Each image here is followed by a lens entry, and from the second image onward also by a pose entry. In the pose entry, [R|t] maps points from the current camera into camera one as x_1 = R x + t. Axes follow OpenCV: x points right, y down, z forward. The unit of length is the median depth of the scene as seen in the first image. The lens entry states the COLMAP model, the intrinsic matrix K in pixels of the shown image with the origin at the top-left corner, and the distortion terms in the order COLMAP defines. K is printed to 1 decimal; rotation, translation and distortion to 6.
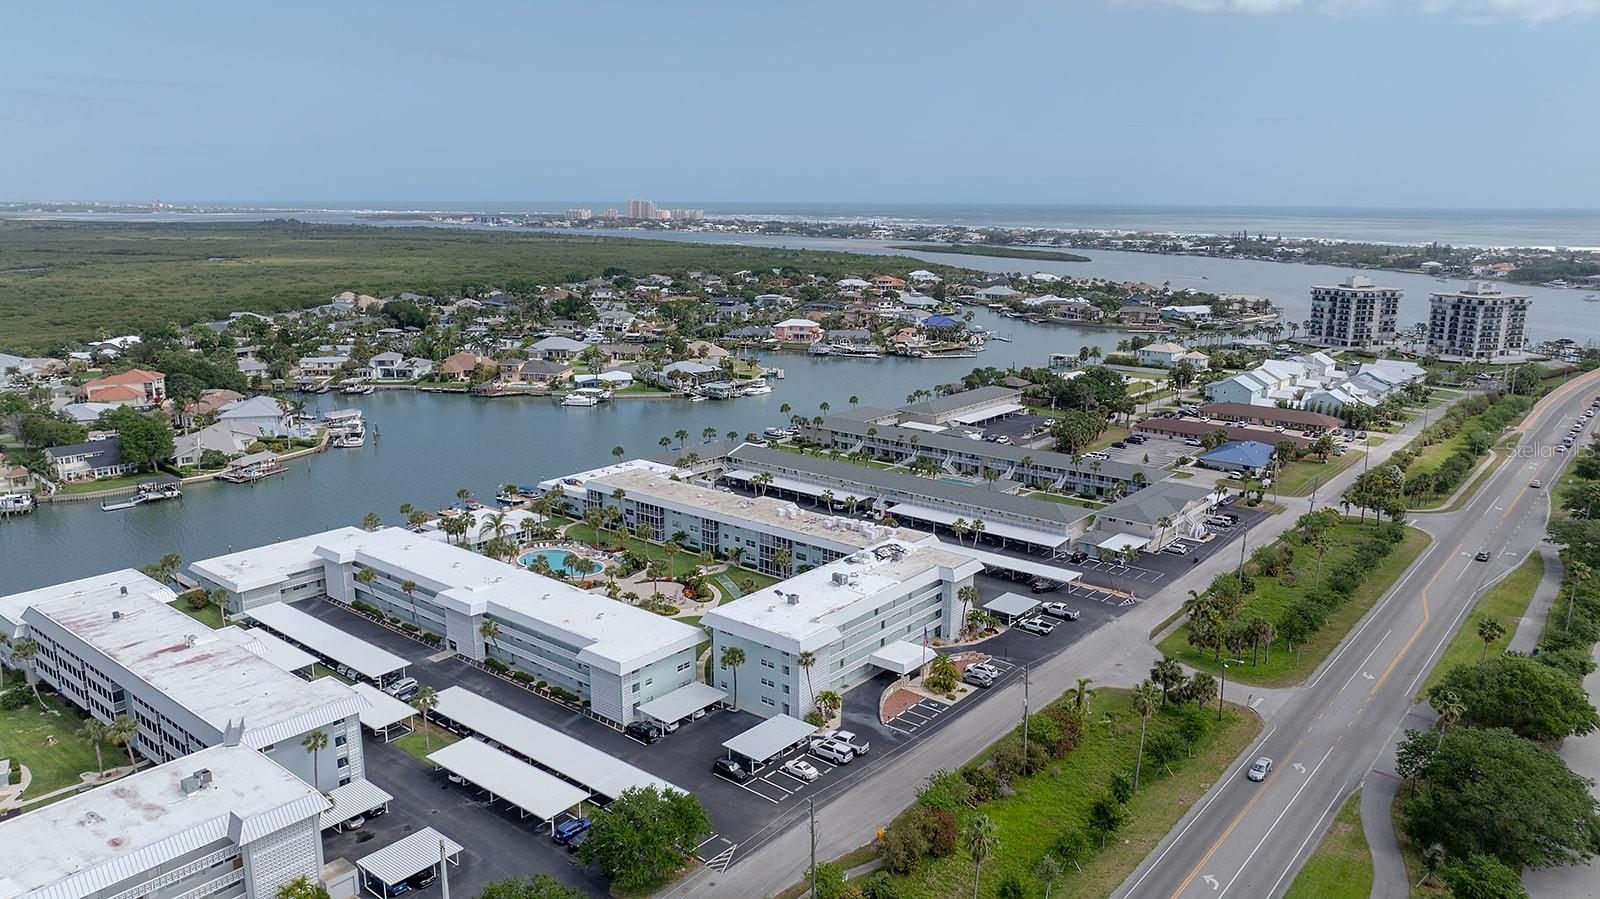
lens RADIAL K [[1120.2, 0, 800.0], [0, 1120.2, 449.5], [0, 0, 1]] dist [-0.013946, -0.003273]
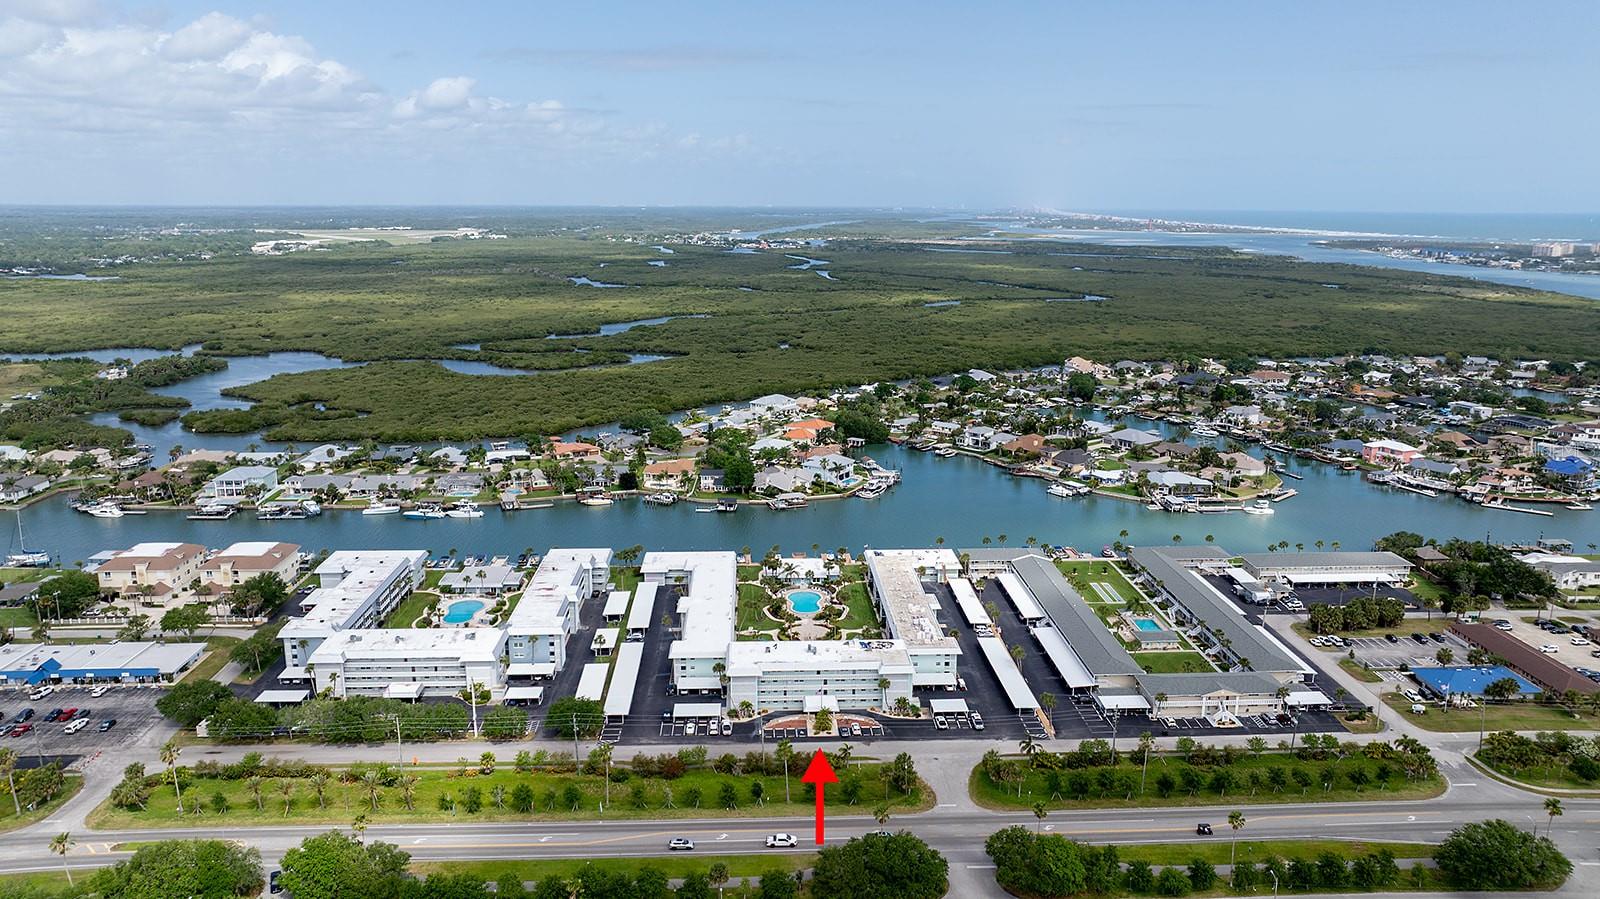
lens RADIAL K [[1120.2, 0, 800.0], [0, 1120.2, 449.5], [0, 0, 1]] dist [-0.013946, -0.003273]
pose [[0.672735, 0.157468, -0.722933, 0.596824], [-0.164114, 0.984508, 0.061725, -0.139907], [0.721453, 0.077119, 0.688156, -0.096107]]
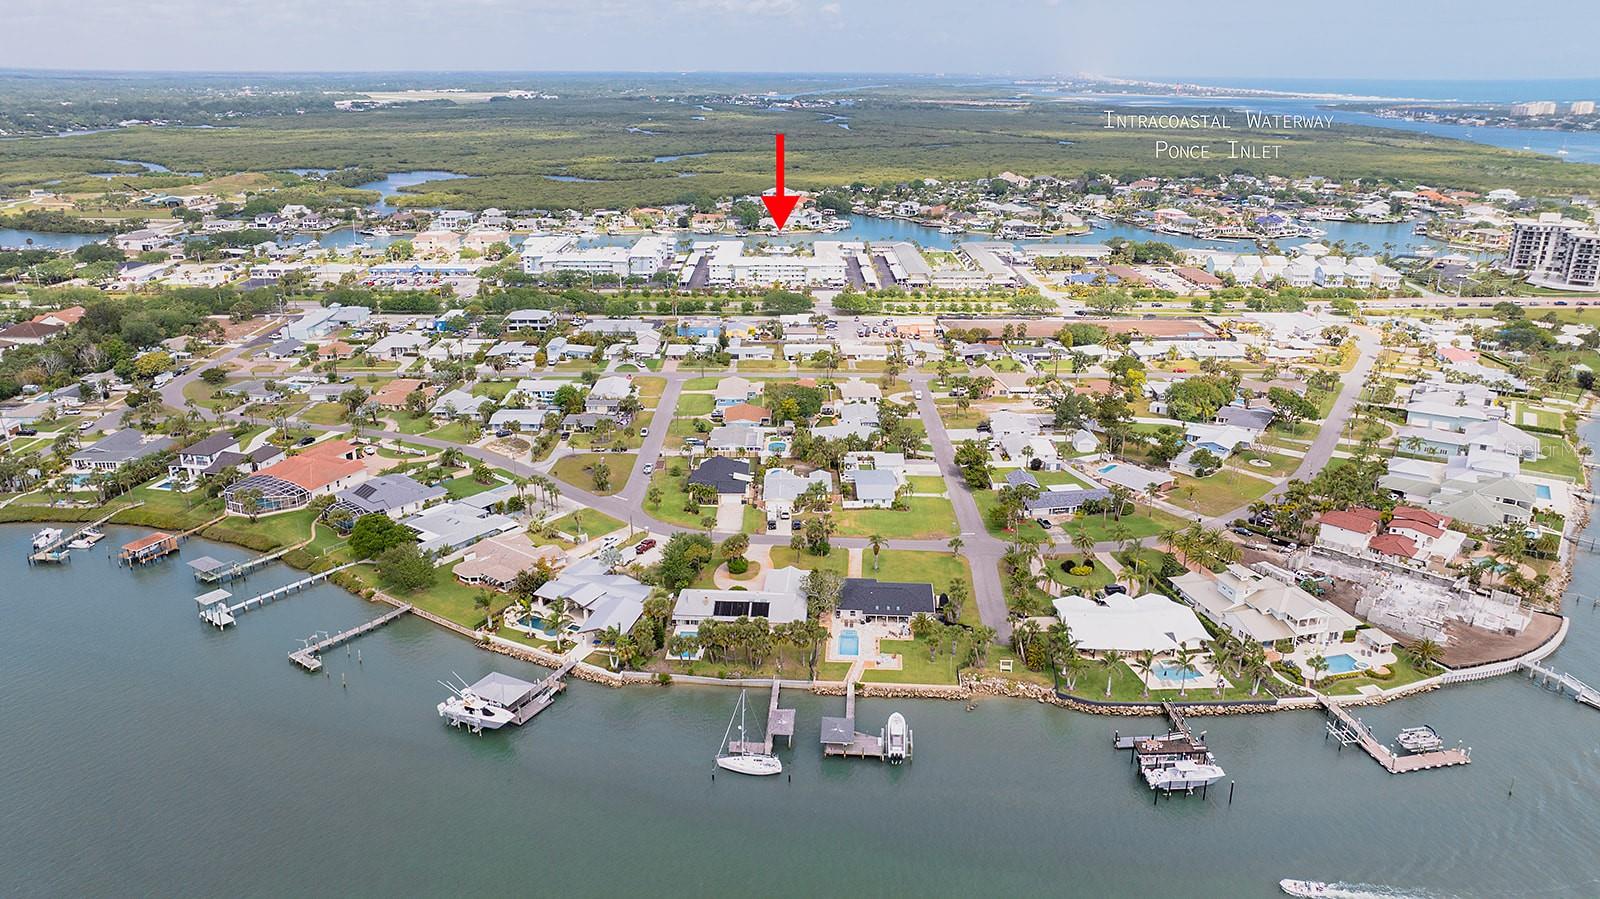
lens RADIAL K [[1120.2, 0, 800.0], [0, 1120.2, 449.5], [0, 0, 1]] dist [-0.013946, -0.003273]
pose [[0.644608, 0.245415, -0.724053, 1.434201], [-0.171296, 0.969361, 0.176061, 0.035664], [0.745076, 0.010537, 0.666896, -0.671208]]
